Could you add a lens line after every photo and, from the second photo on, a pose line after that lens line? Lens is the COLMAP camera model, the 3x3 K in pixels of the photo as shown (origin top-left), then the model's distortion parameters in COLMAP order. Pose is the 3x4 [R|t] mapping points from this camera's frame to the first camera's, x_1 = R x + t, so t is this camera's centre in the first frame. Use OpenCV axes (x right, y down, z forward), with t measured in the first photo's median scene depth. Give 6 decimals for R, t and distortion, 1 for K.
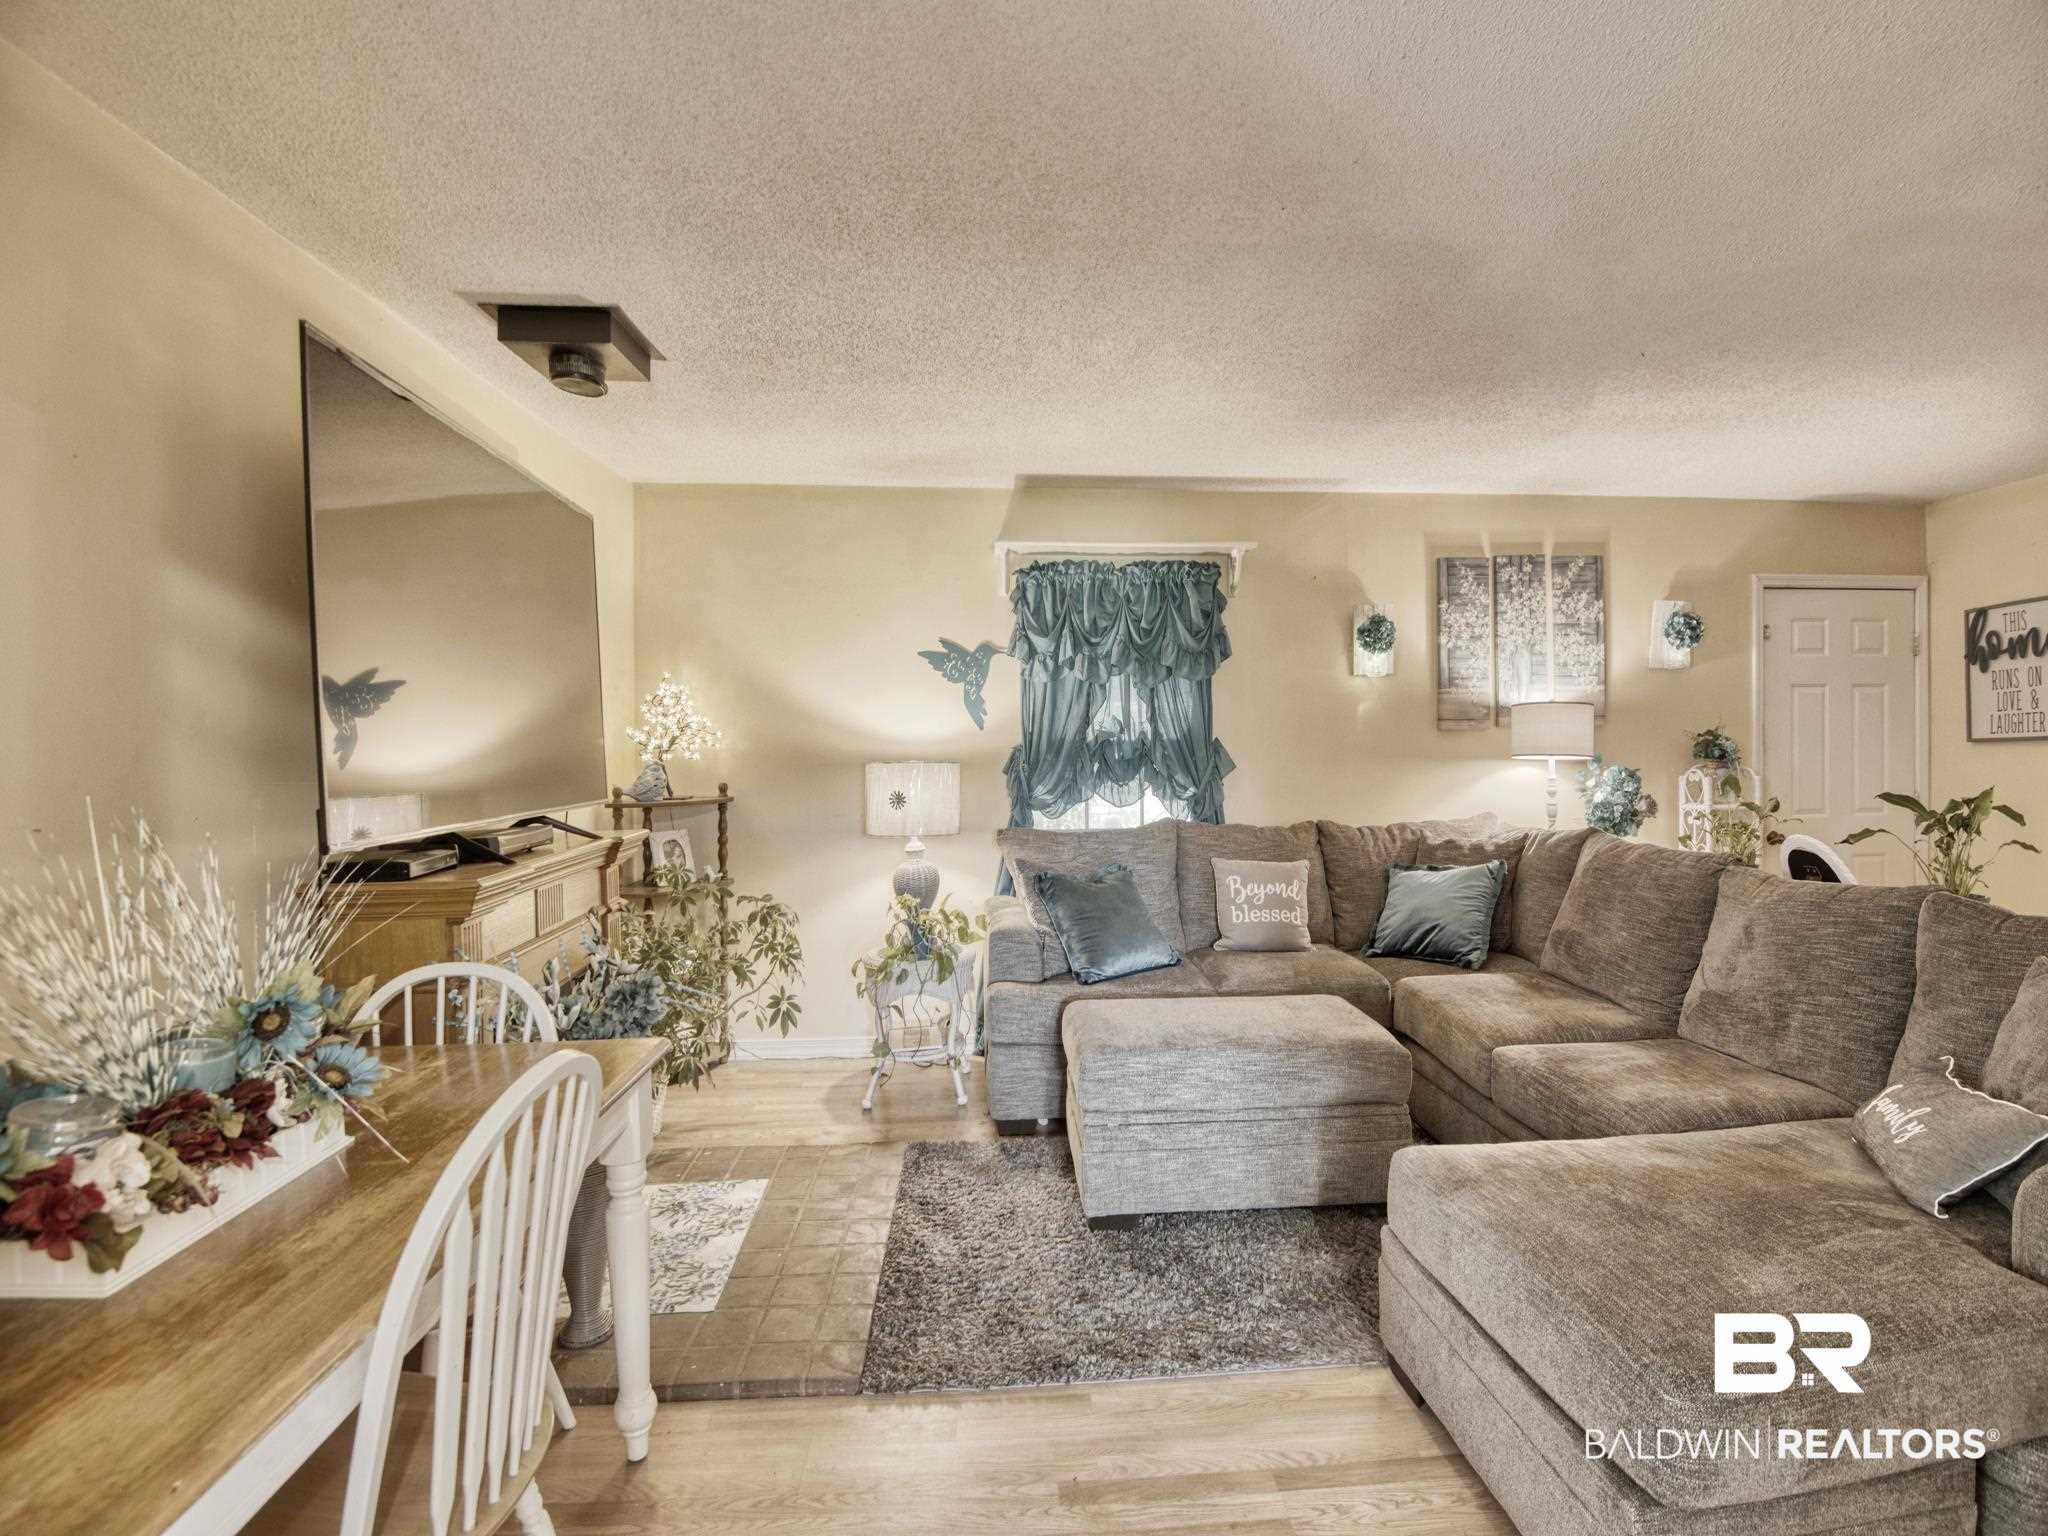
lens RADIAL K [[937.4, 0, 1014.4], [0, 937.4, 749.3], [0, 0, 1]] dist [-0.023044, -0.006245]
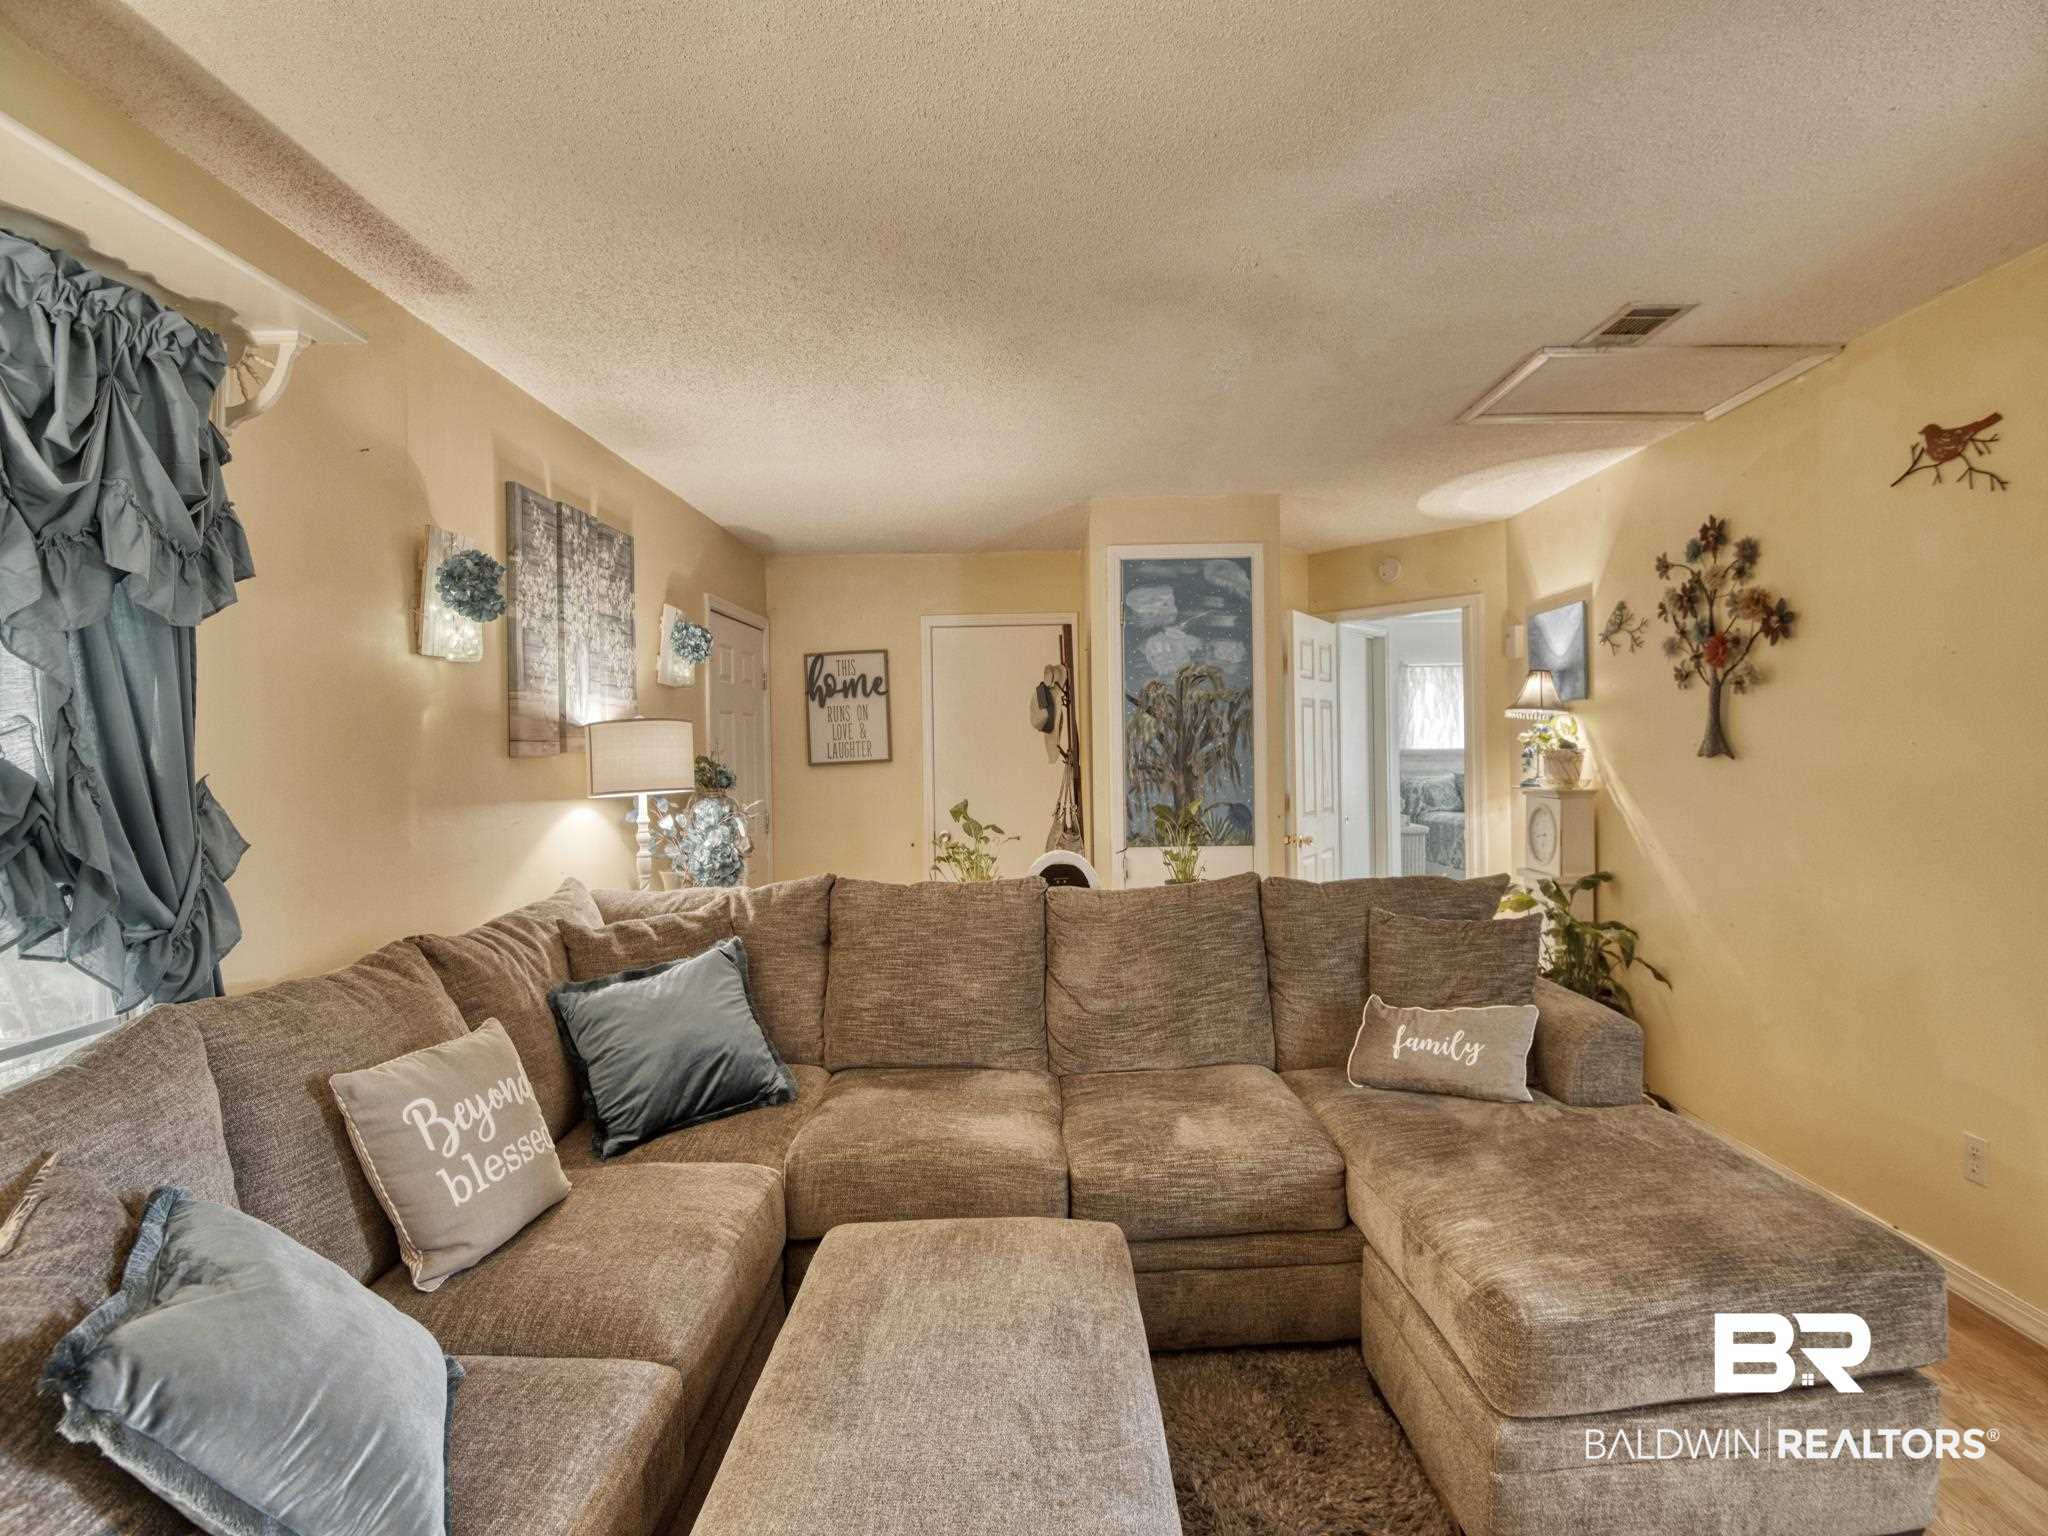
lens RADIAL K [[937.4, 0, 1035.4], [0, 937.4, 763.7], [0, 0, 1]] dist [-0.023044, -0.006245]
pose [[0.039243, -0.008721, 0.999192, -0.162455], [0.029933, 0.999523, 0.007548, -0.011130], [-0.998781, 0.029612, 0.039485, 0.665286]]
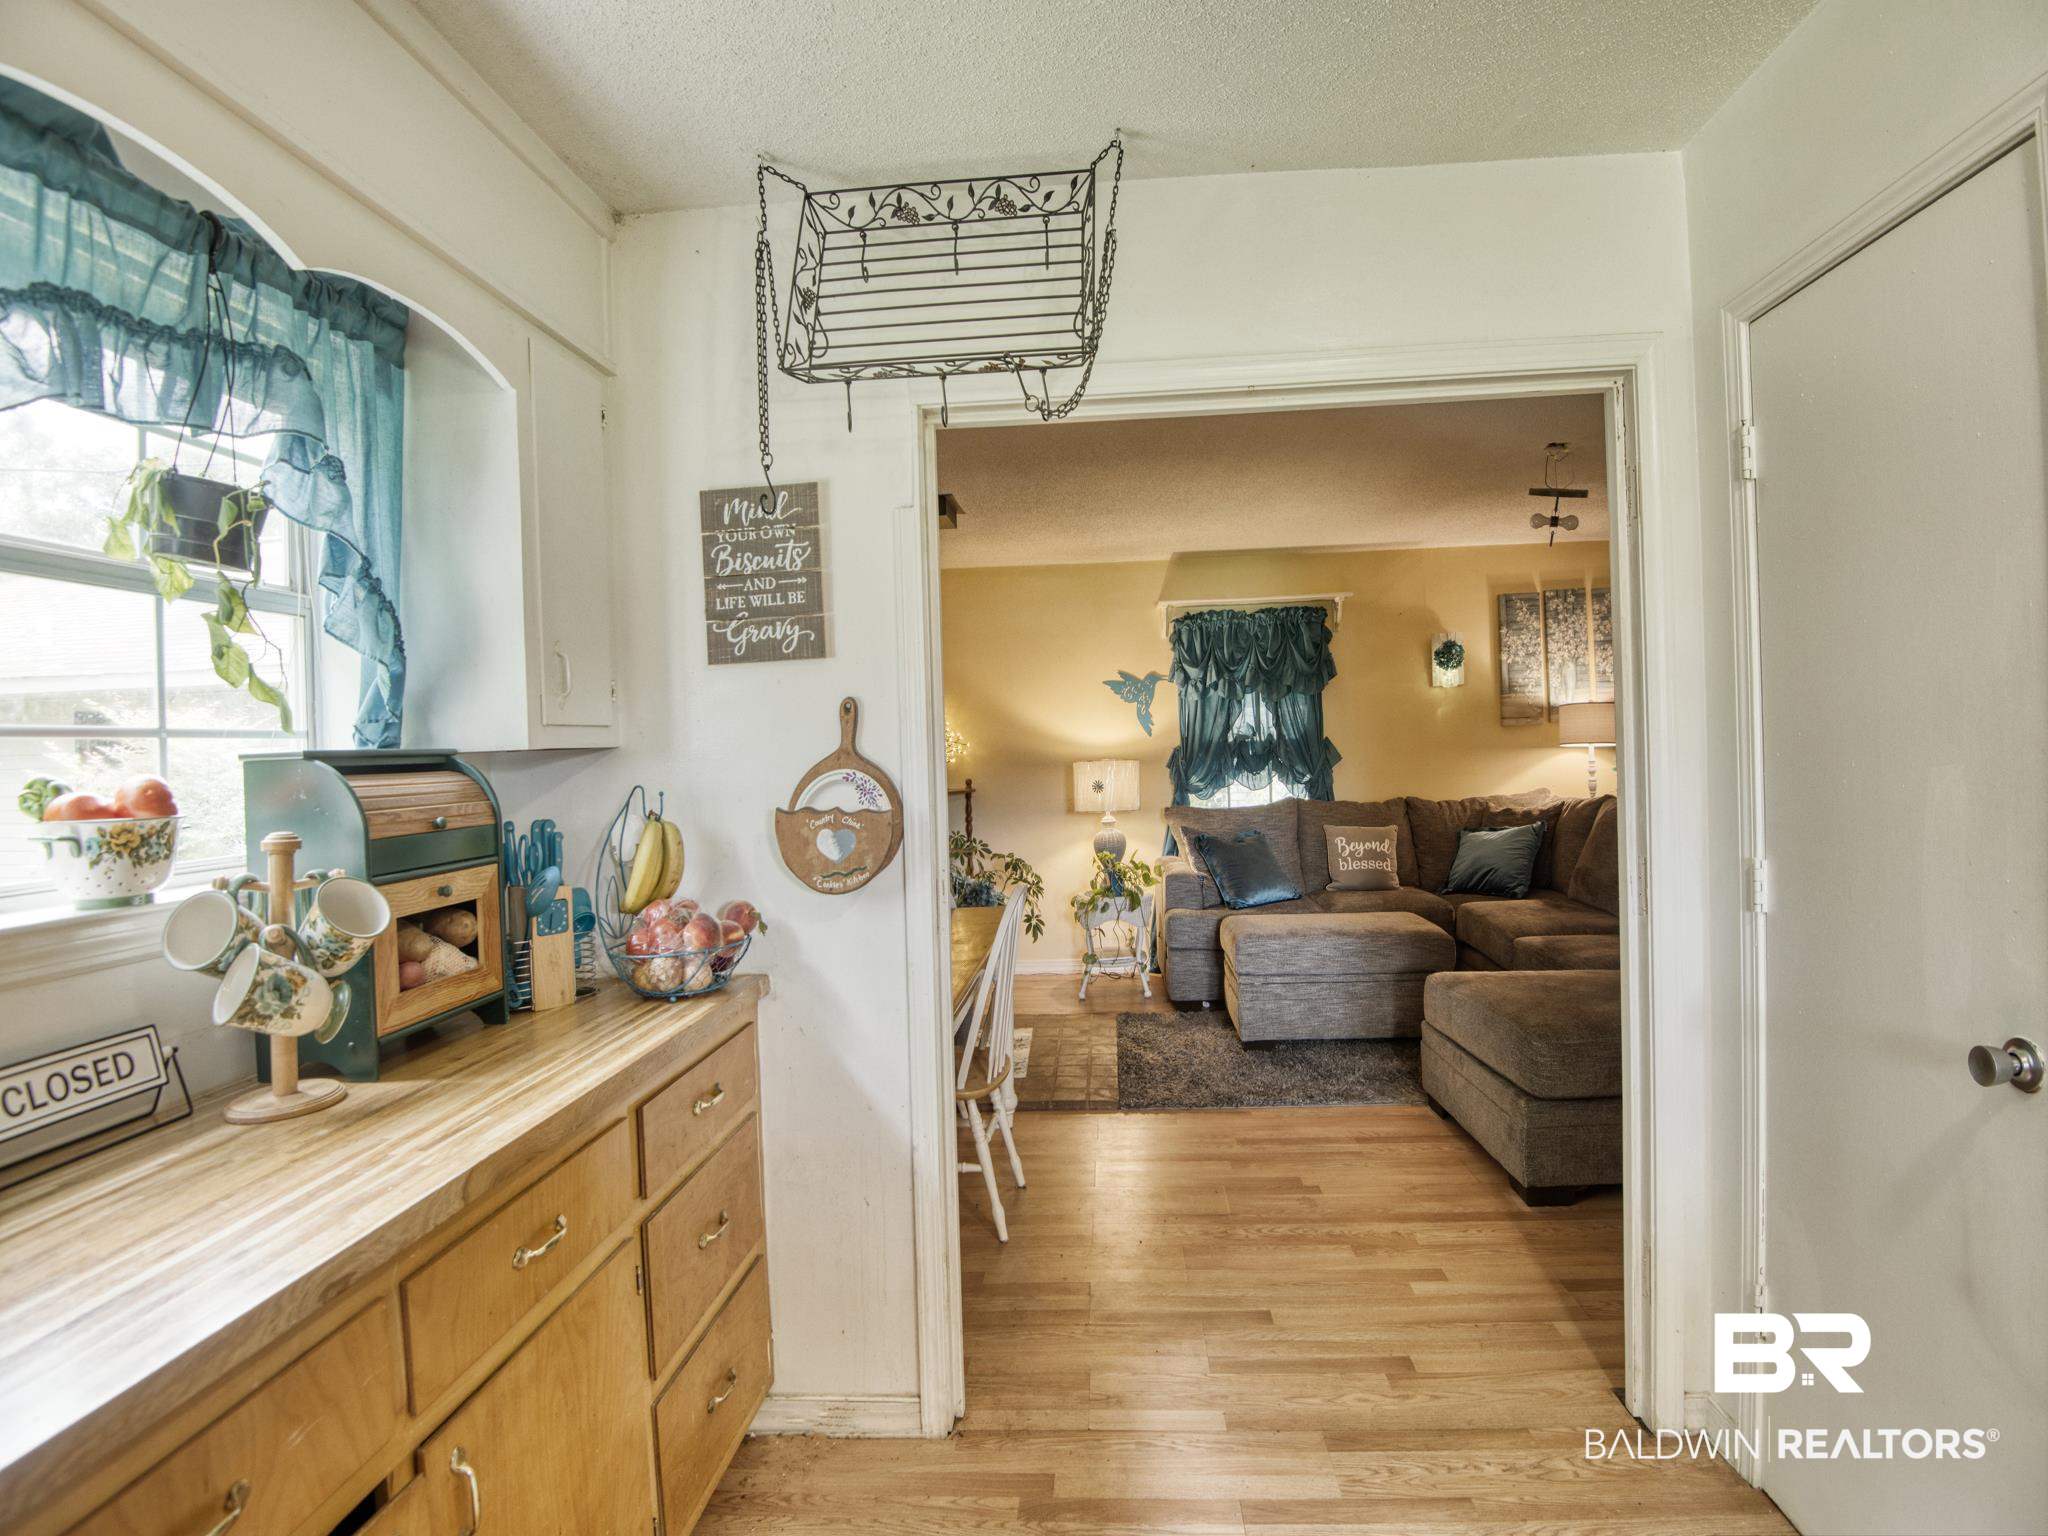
lens RADIAL K [[937.4, 0, 1014.7], [0, 937.4, 764.6], [0, 0, 1]] dist [-0.023044, -0.006245]
pose [[0.991593, -0.024608, -0.127038, -0.060085], [0.026038, 0.999615, 0.009614, 0.002837], [0.126752, -0.012841, 0.991851, -0.402391]]
